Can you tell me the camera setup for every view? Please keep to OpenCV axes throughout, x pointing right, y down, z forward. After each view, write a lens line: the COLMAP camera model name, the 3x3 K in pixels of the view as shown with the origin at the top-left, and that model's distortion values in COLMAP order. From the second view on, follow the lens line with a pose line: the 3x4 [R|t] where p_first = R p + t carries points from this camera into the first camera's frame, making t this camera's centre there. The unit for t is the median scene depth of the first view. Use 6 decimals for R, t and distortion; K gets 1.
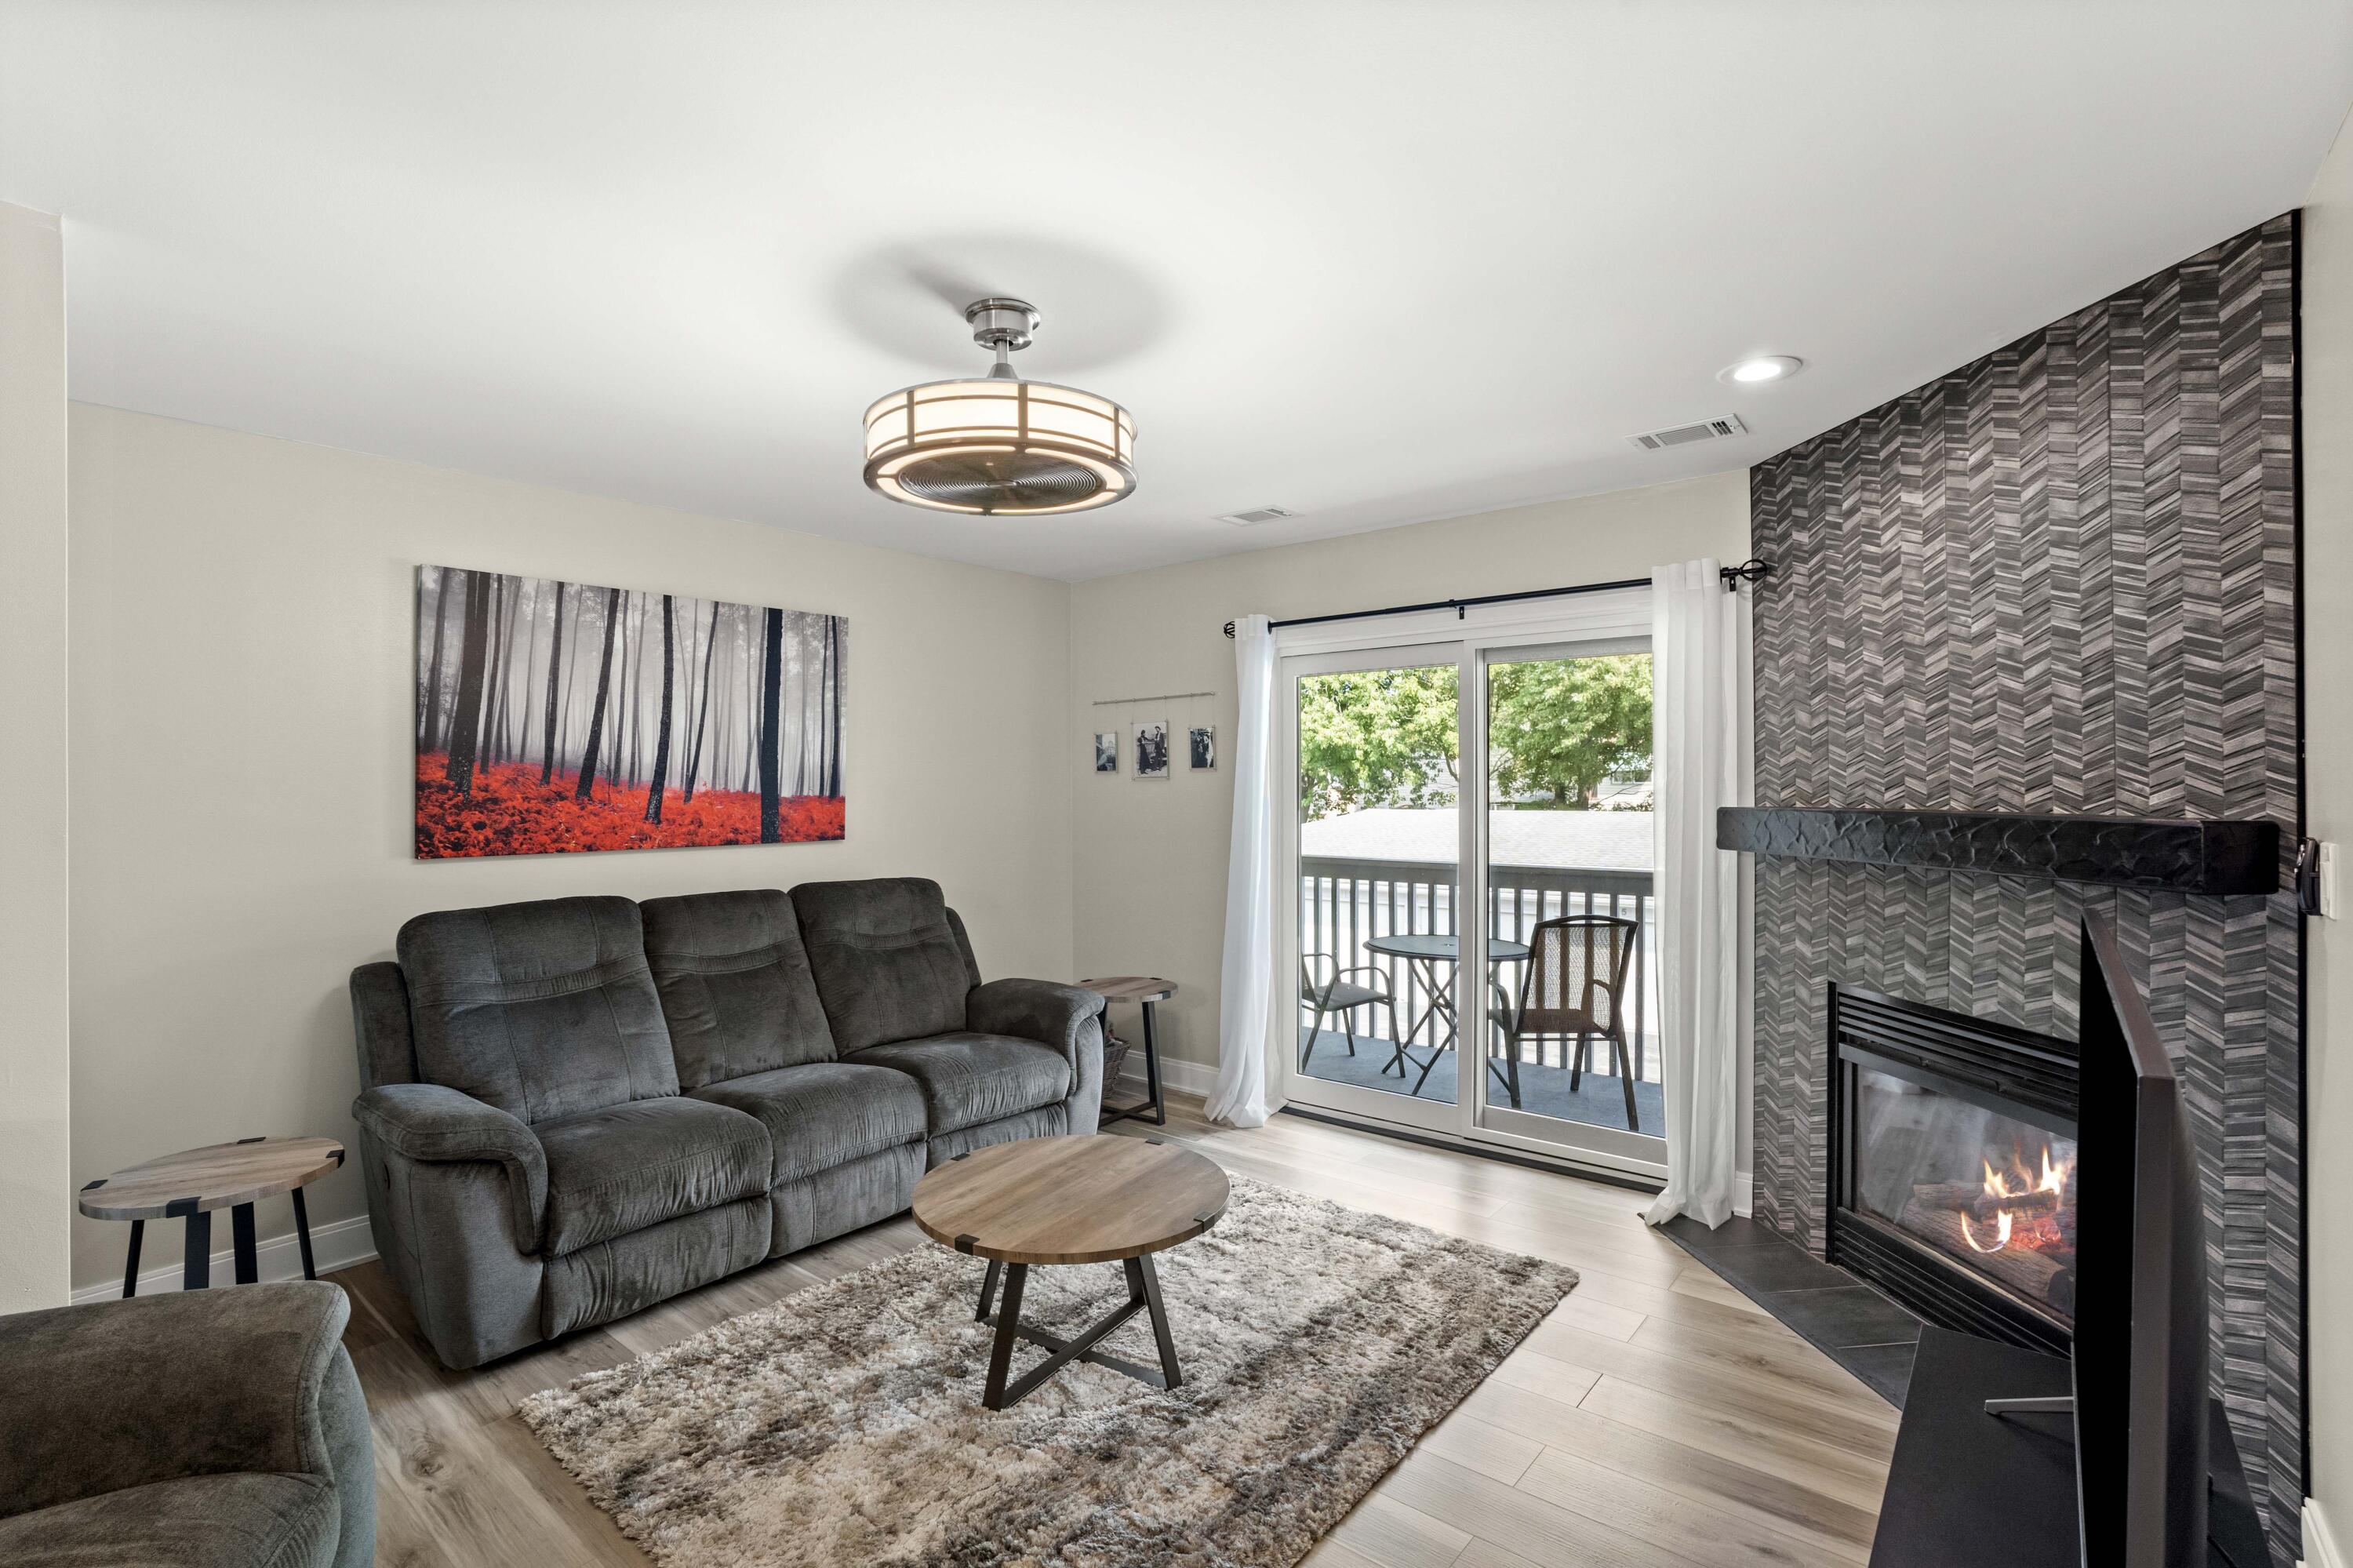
lens RADIAL K [[1087.7, 0, 1169.1], [0, 1087.7, 788.4], [0, 0, 1]] dist [-0.053873, 0.023090]
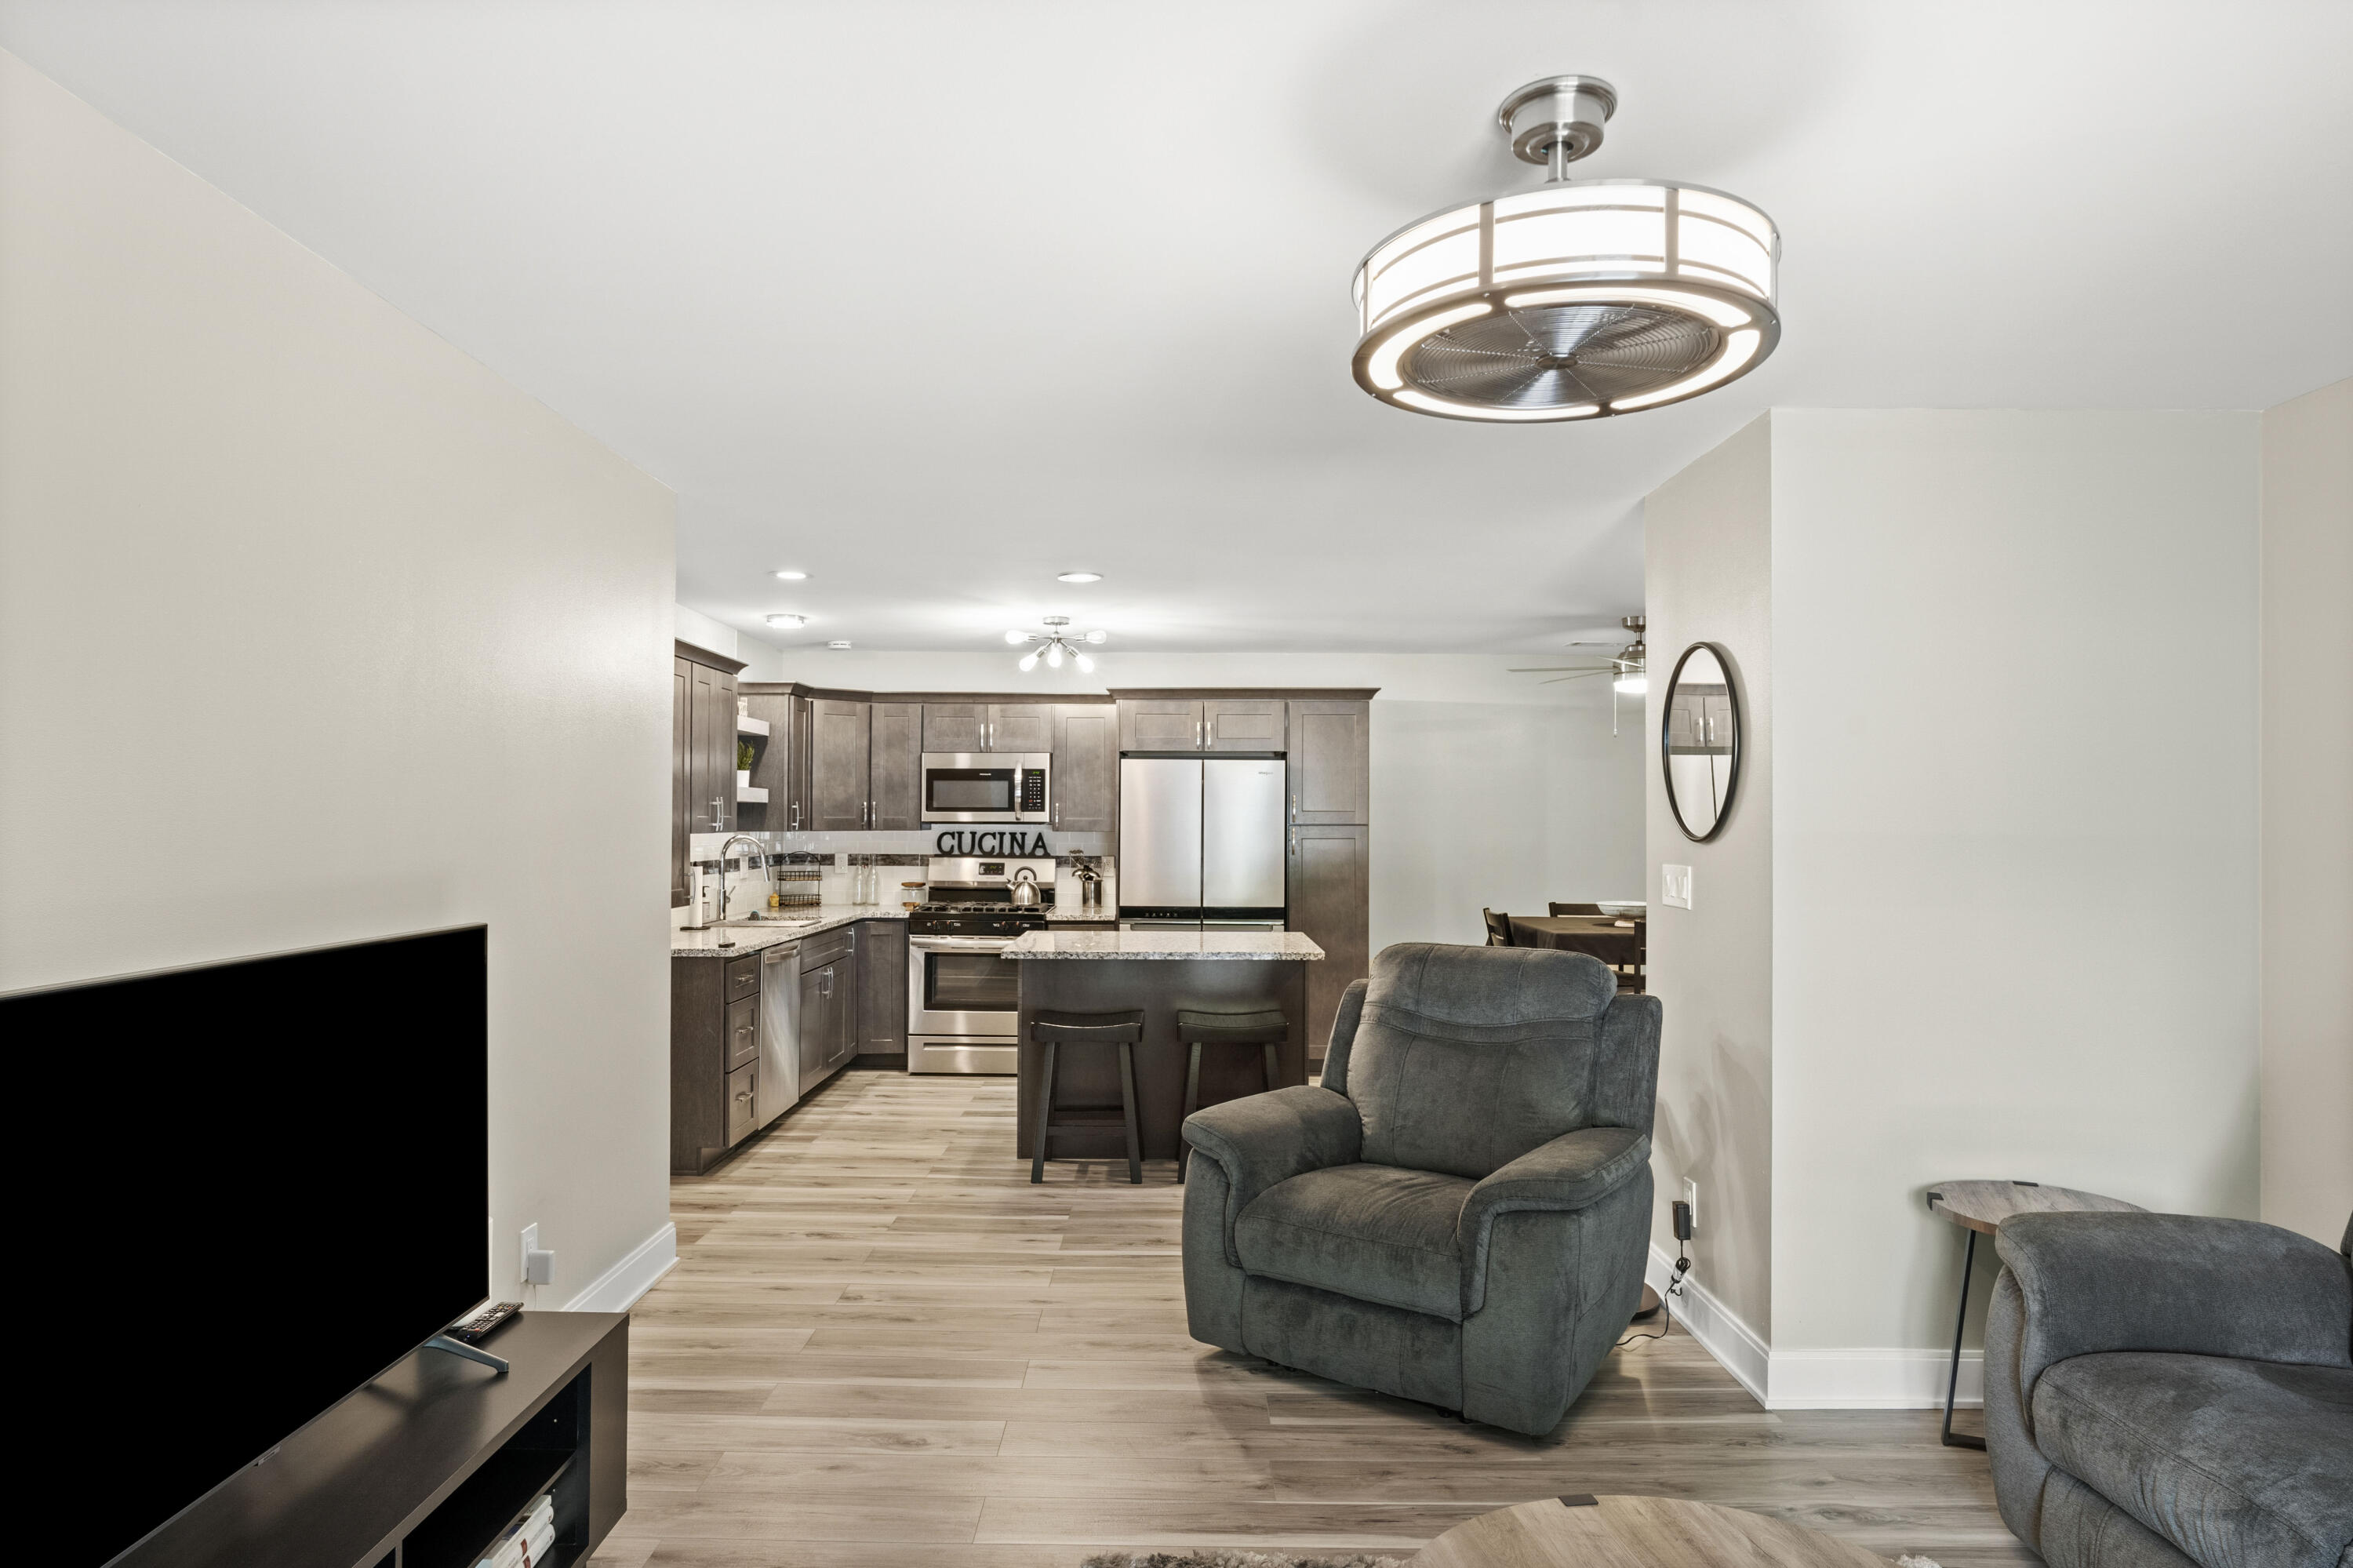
lens RADIAL K [[1345.9, 0, 1147.4], [0, 1345.9, 788.7], [0, 0, 1]] dist [-0.001227, -0.000168]
pose [[-0.782442, -0.012285, -0.622602, 0.457566], [-0.004658, 0.999893, -0.013876, -0.012404], [0.622706, -0.007957, -0.782416, 1.242459]]
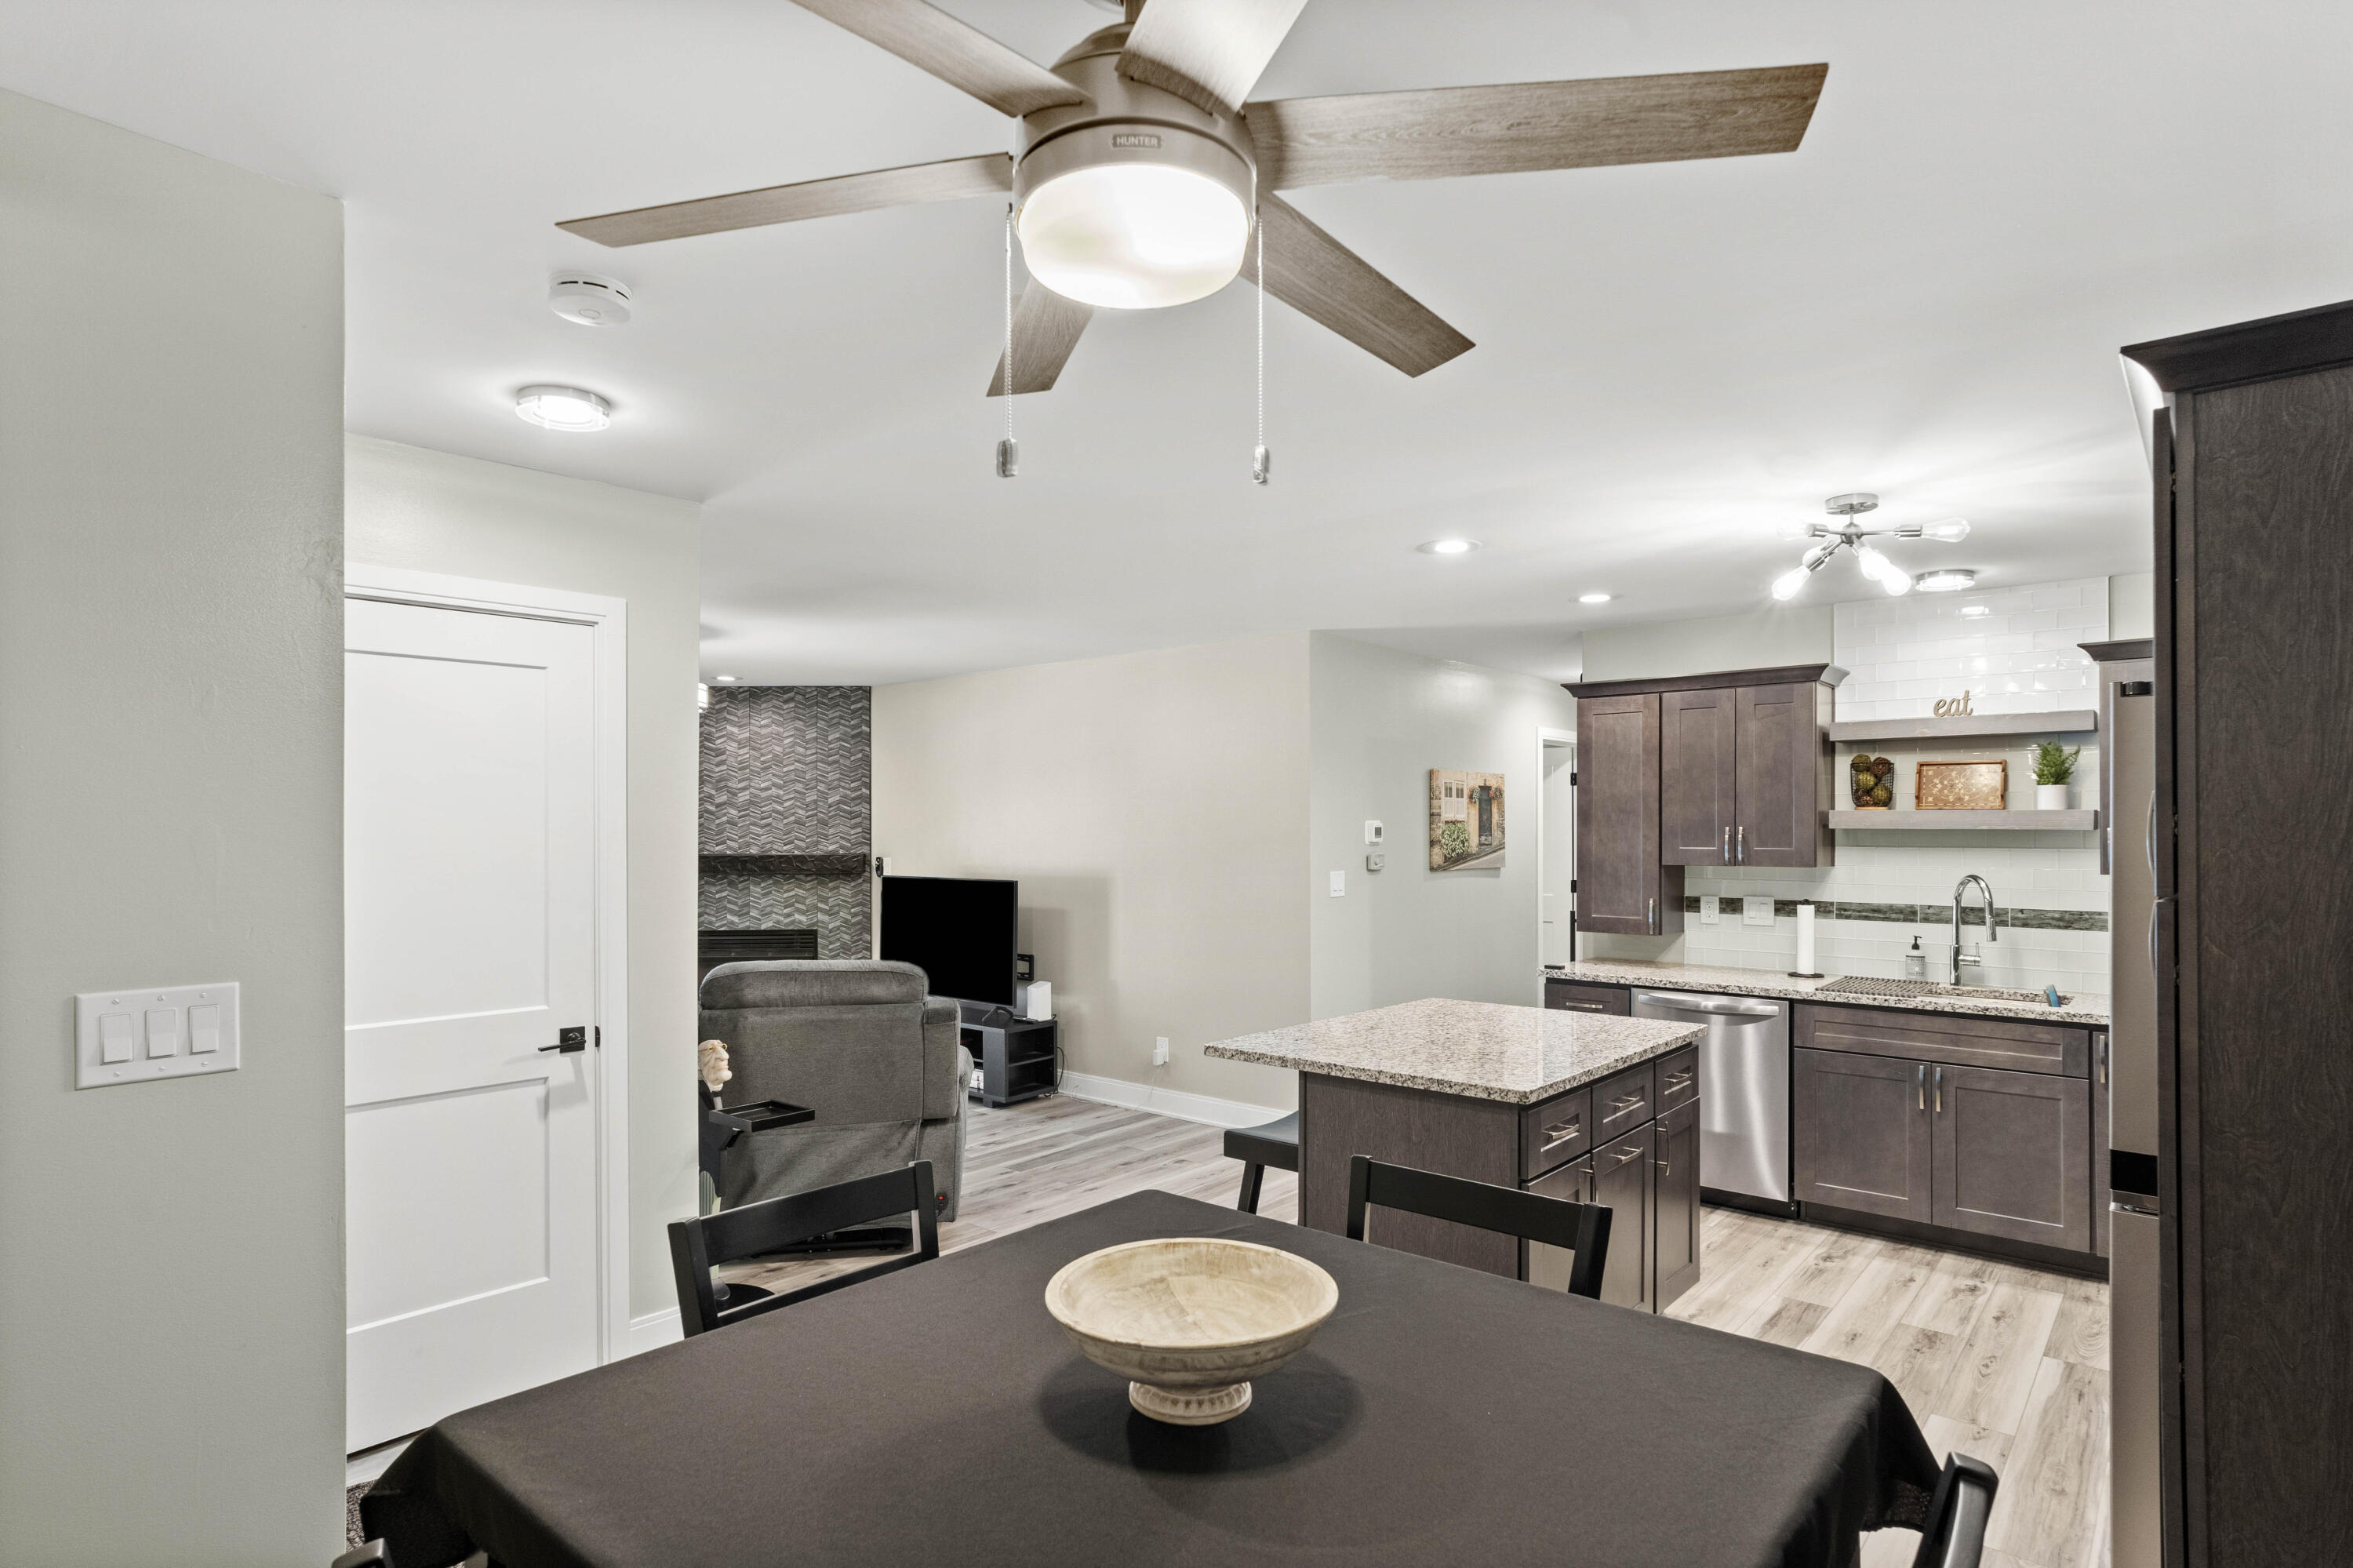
lens RADIAL K [[1230.5, 0, 1177.3], [0, 1230.5, 818.6], [0, 0, 1]] dist [-0.042948, 0.034031]
pose [[0.014910, 0.014977, 0.999777, -2.156614], [0.004263, 0.999878, -0.015042, -0.014121], [-0.999880, 0.004486, 0.014844, -0.089079]]
